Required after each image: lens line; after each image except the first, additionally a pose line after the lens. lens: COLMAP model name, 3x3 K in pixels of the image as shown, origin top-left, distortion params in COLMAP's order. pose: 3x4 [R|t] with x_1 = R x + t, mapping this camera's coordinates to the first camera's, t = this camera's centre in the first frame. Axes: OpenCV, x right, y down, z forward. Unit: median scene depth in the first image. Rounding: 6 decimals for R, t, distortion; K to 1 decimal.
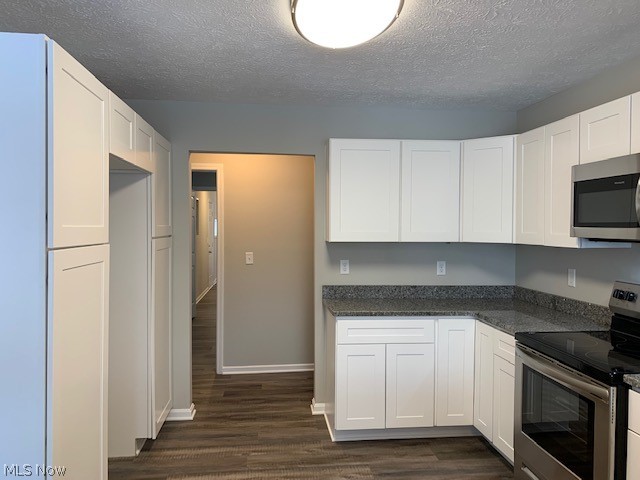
lens RADIAL K [[489.3, 0, 322.4], [0, 489.3, 237.5], [0, 0, 1]] dist [0.031562, -0.026420]
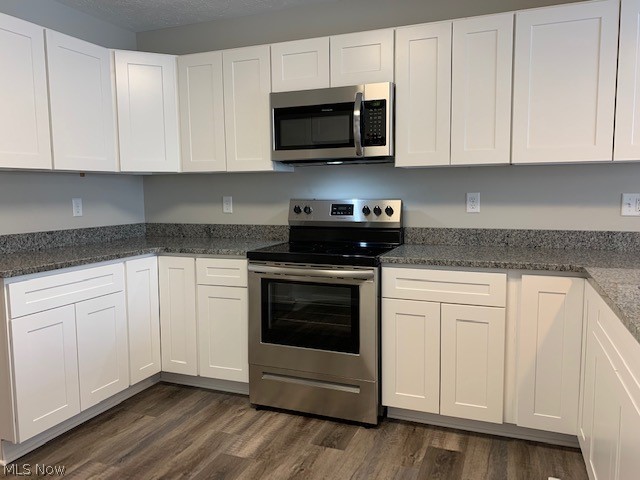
lens RADIAL K [[489.3, 0, 314.6], [0, 489.3, 235.9], [0, 0, 1]] dist [0.031562, -0.026420]
pose [[0.483630, -0.096418, 0.869946, -0.337980], [0.033359, 0.995222, 0.091757, 0.057533], [-0.874637, -0.015356, 0.484535, 0.316391]]
